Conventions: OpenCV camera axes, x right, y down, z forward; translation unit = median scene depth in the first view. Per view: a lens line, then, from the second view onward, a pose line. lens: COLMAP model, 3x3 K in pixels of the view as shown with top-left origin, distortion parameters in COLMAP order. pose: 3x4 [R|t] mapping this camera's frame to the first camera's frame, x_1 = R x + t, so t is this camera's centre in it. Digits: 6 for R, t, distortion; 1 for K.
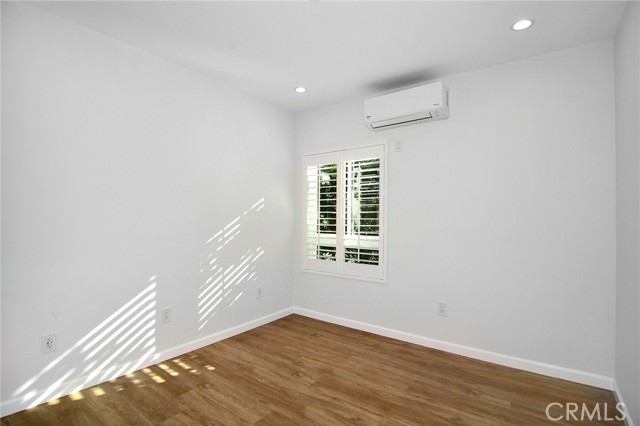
lens RADIAL K [[309.5, 0, 325.3], [0, 309.5, 211.8], [0, 0, 1]] dist [0.000430, -0.004253]
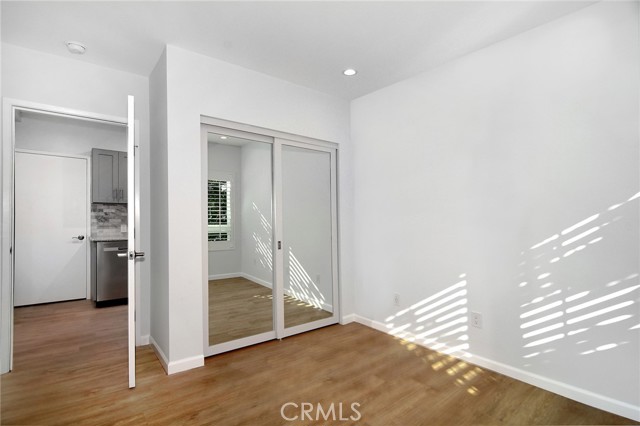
lens RADIAL K [[309.5, 0, 320.6], [0, 309.5, 218.3], [0, 0, 1]] dist [0.000430, -0.004253]
pose [[-0.251111, -0.005462, -0.967943, 0.547494], [0.015646, 0.999831, -0.009701, 0.026984], [0.967832, -0.017581, -0.250983, 0.794714]]
